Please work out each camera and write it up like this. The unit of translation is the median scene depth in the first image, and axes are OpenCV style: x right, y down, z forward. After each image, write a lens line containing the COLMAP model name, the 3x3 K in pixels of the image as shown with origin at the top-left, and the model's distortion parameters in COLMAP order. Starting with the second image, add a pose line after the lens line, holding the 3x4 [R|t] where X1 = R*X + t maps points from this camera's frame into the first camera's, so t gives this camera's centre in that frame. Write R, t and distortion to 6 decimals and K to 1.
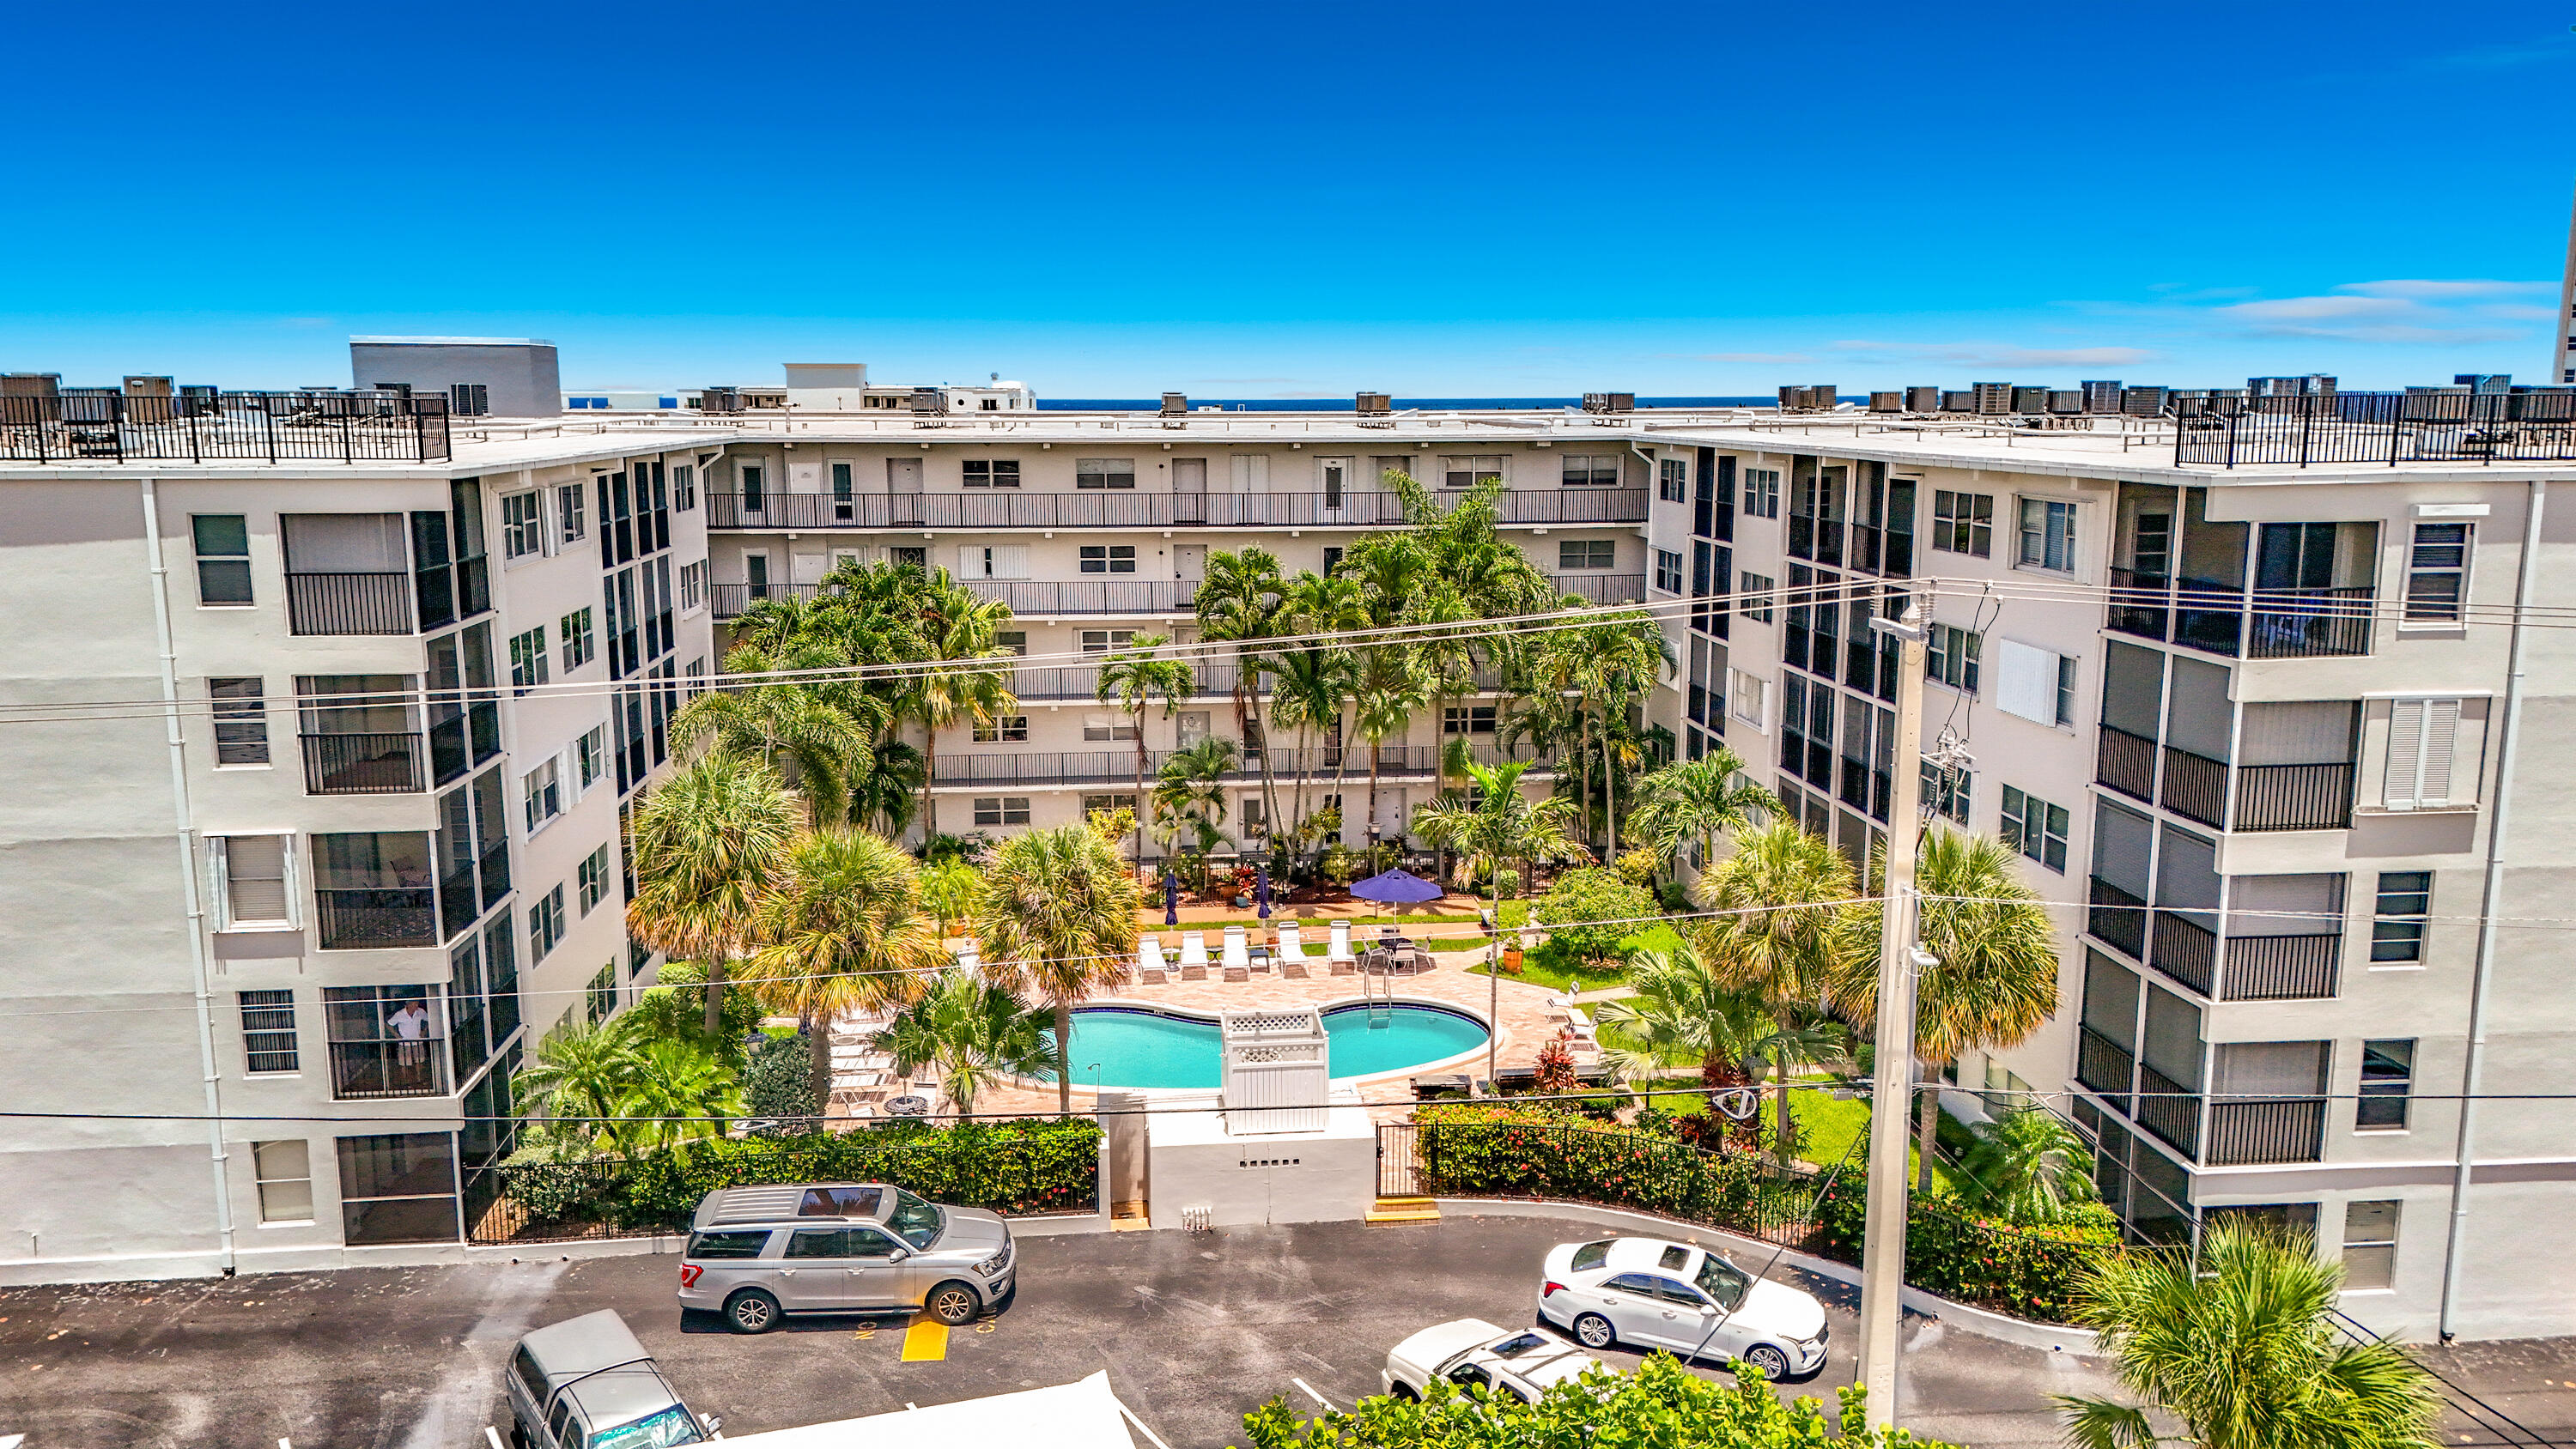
lens RADIAL K [[1940.6, 0, 1283.5], [0, 1940.6, 747.1], [0, 0, 1]] dist [0.053583, -0.075156]
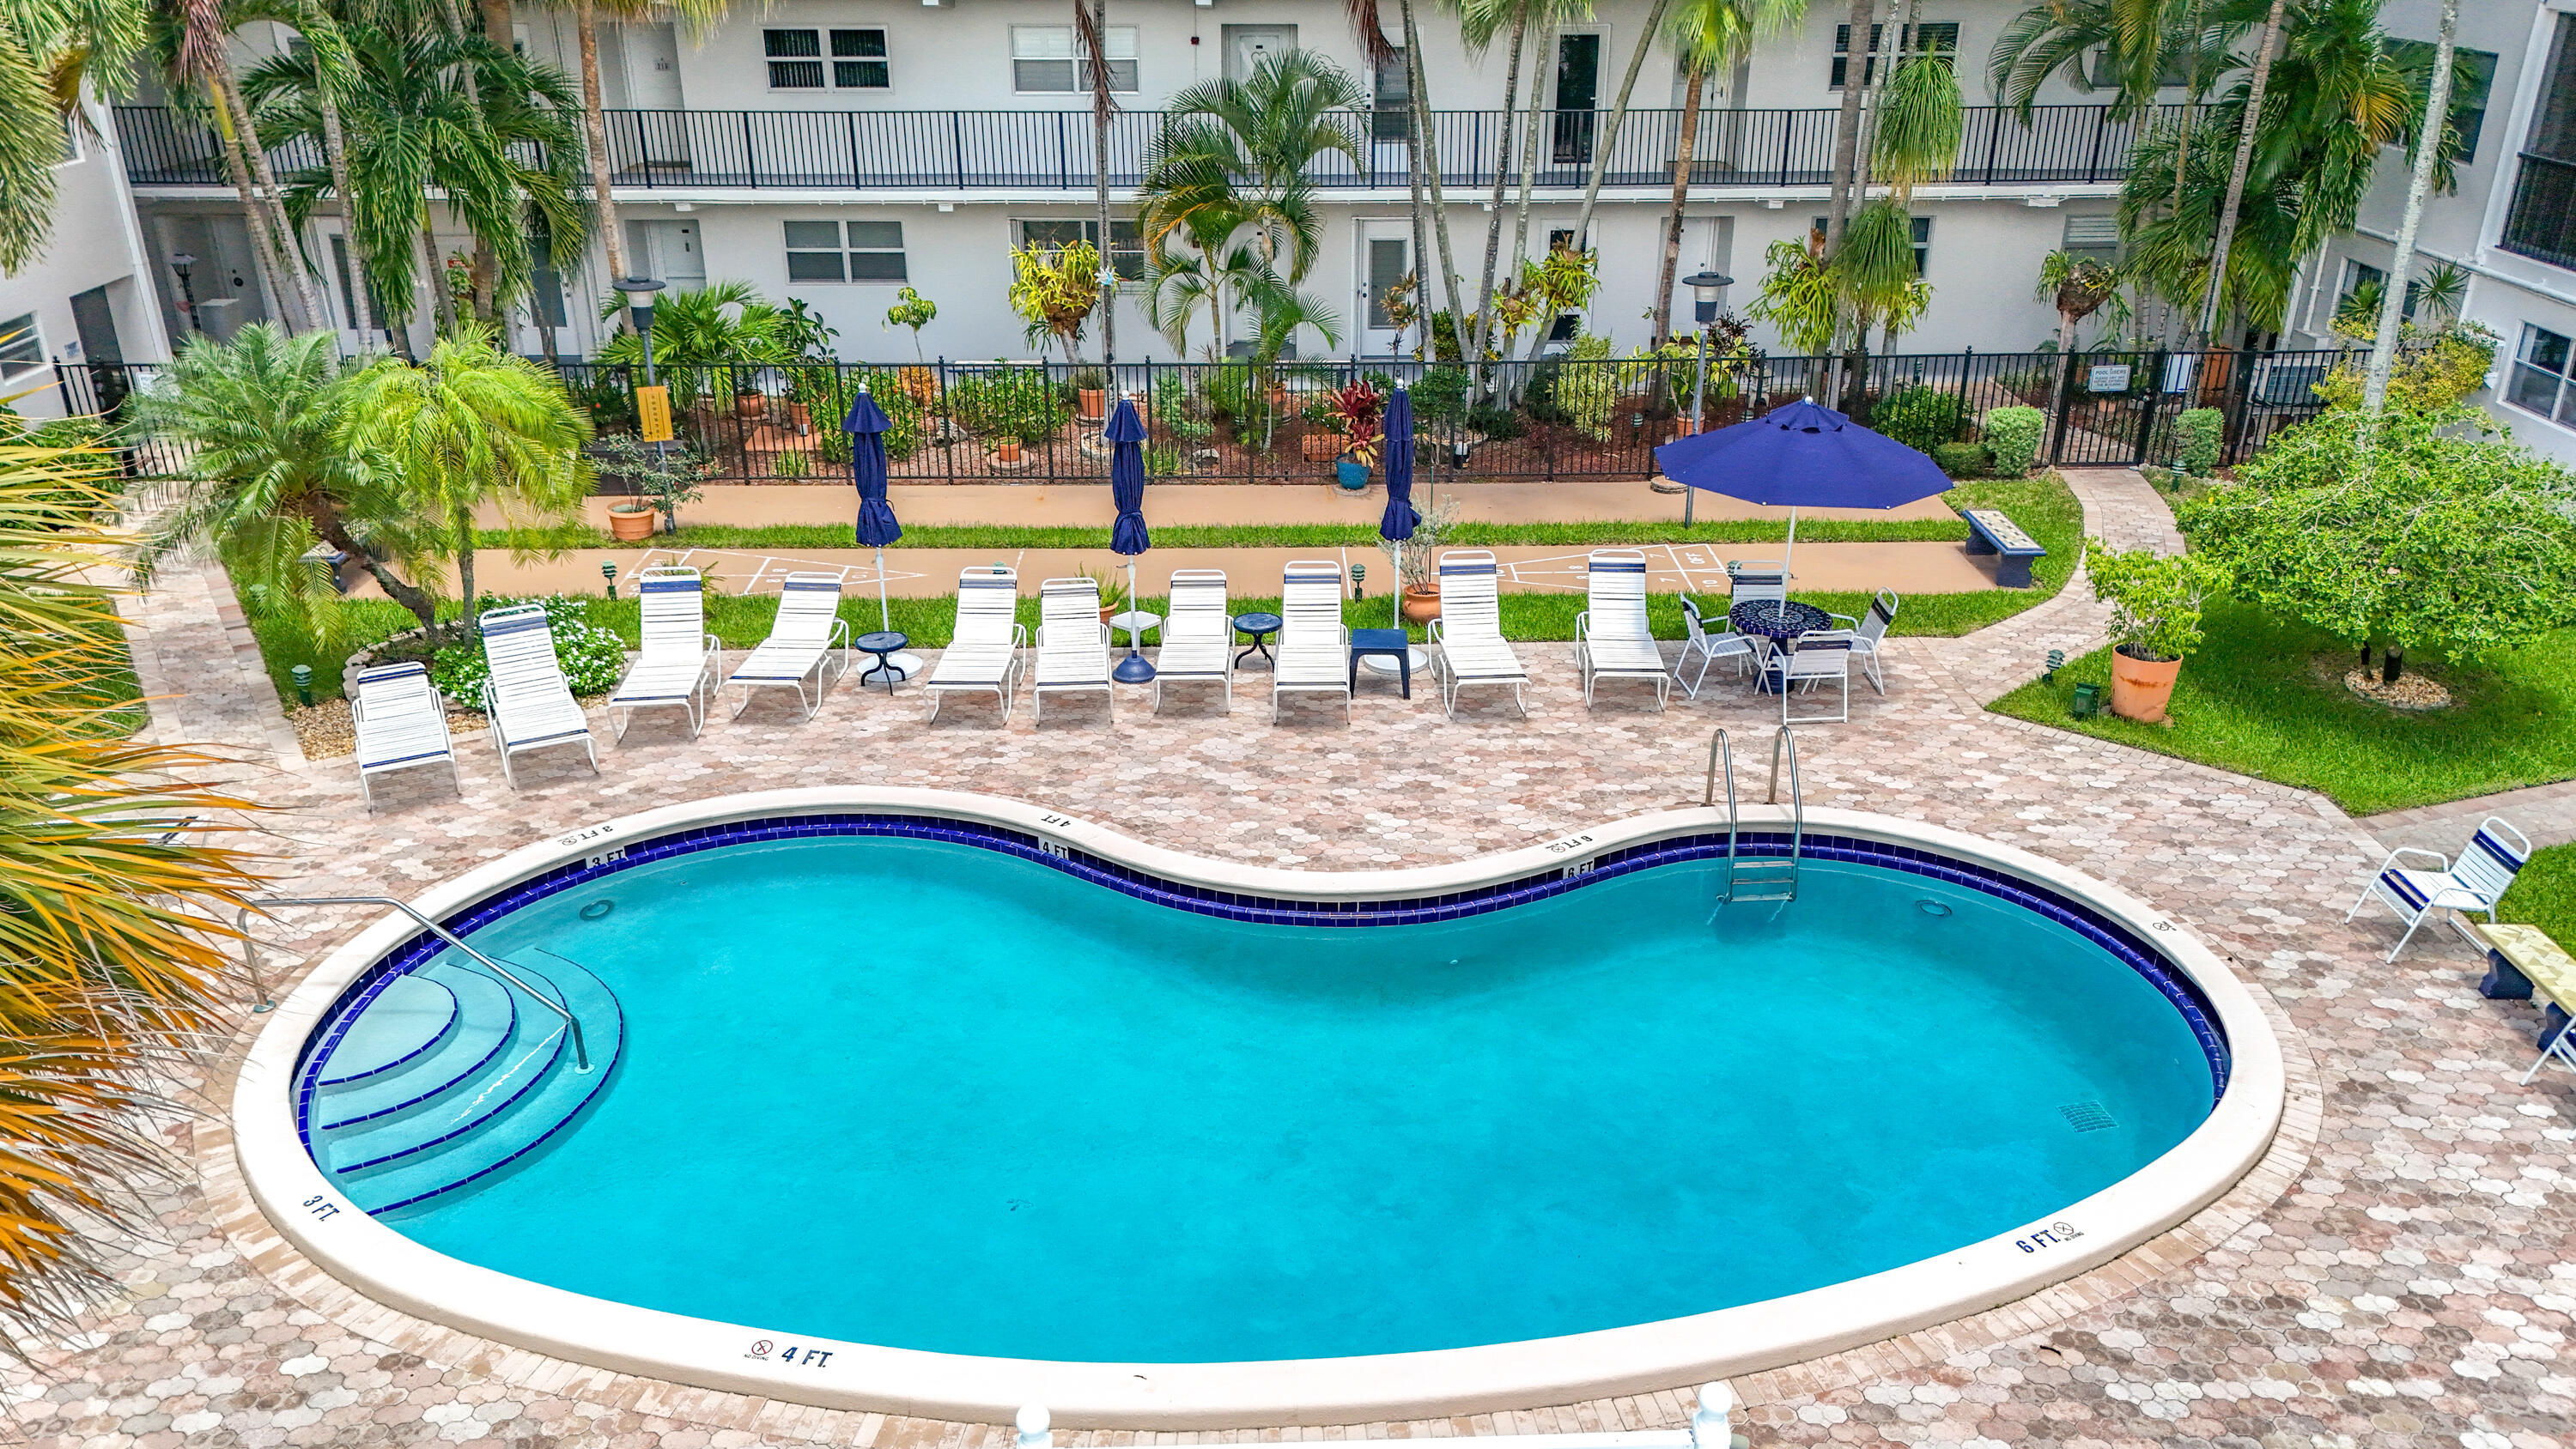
lens RADIAL K [[1940.6, 0, 1283.3], [0, 1940.6, 762.8], [0, 0, 1]] dist [0.053583, -0.075156]
pose [[0.996519, 0.037546, -0.074434, -0.004244], [-0.018178, 0.969219, 0.245530, 0.059123], [0.081362, -0.243322, 0.966527, 0.908836]]
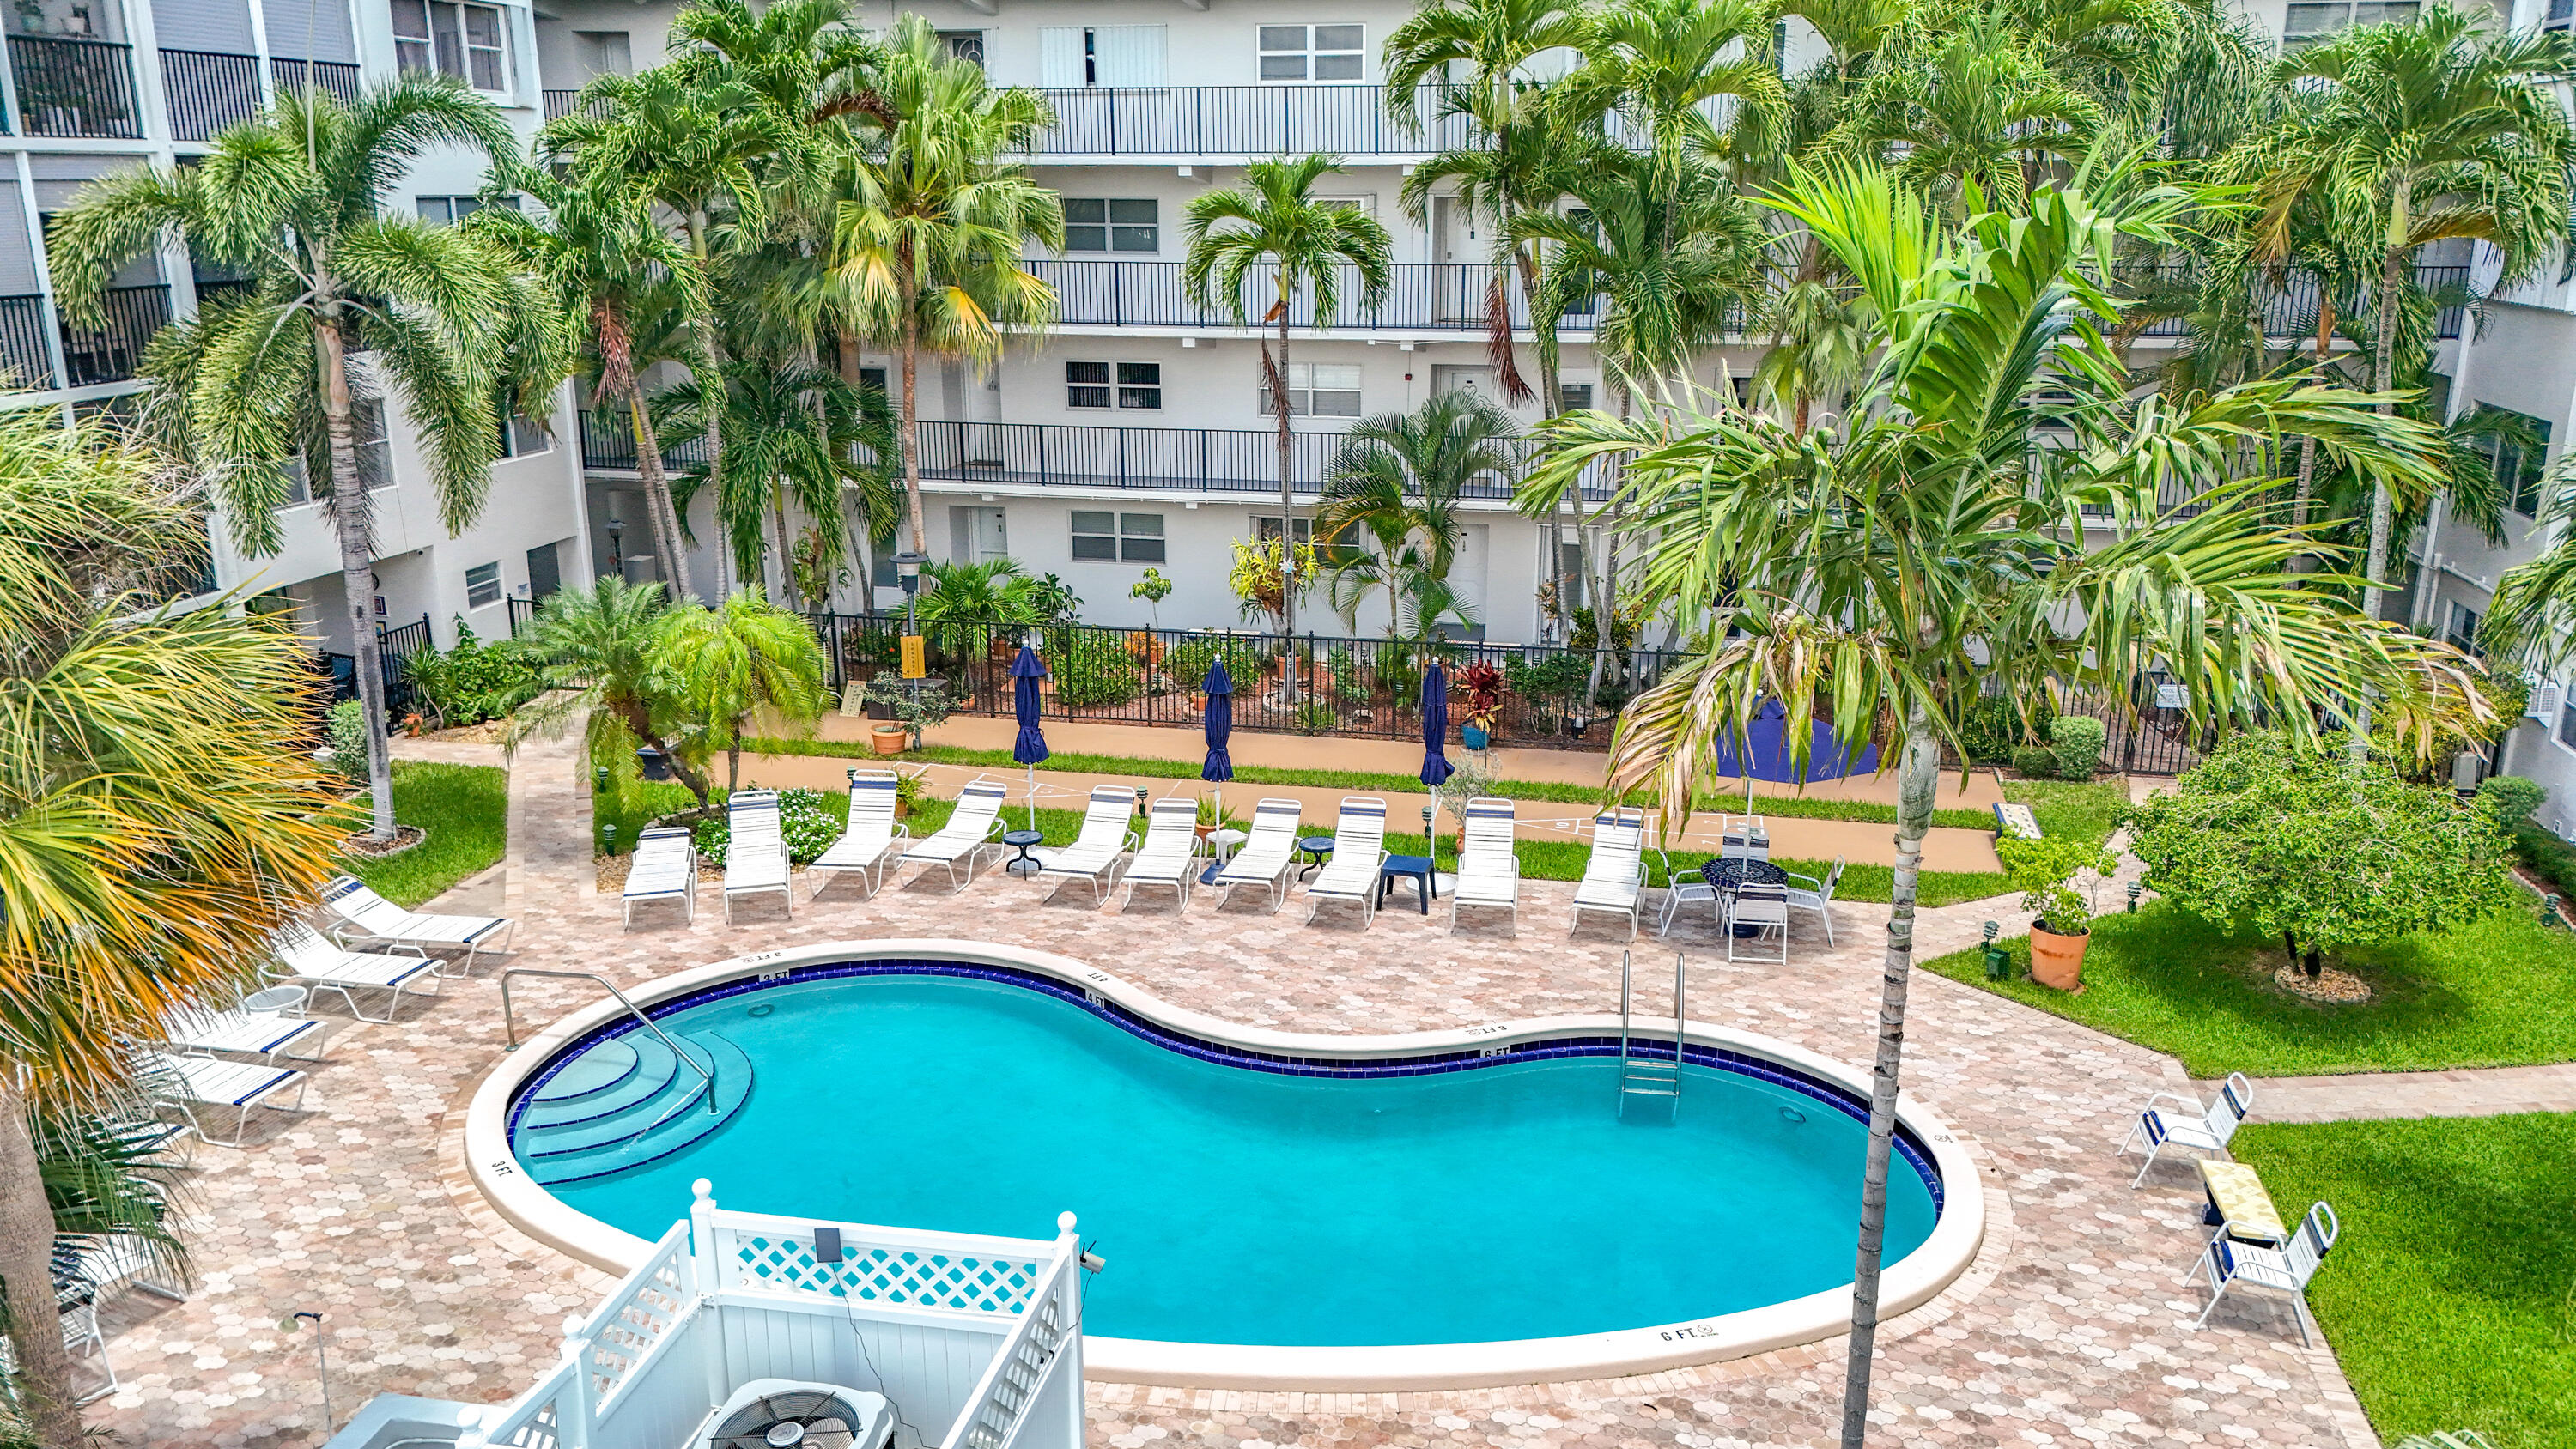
lens RADIAL K [[1940.6, 0, 1266.2], [0, 1940.6, 744.5], [0, 0, 1]] dist [0.053583, -0.075156]
pose [[0.952397, 0.088012, -0.291880, 0.109242], [-0.058531, 0.992398, 0.108256, 0.049637], [0.299189, -0.086018, 0.950309, 0.814851]]
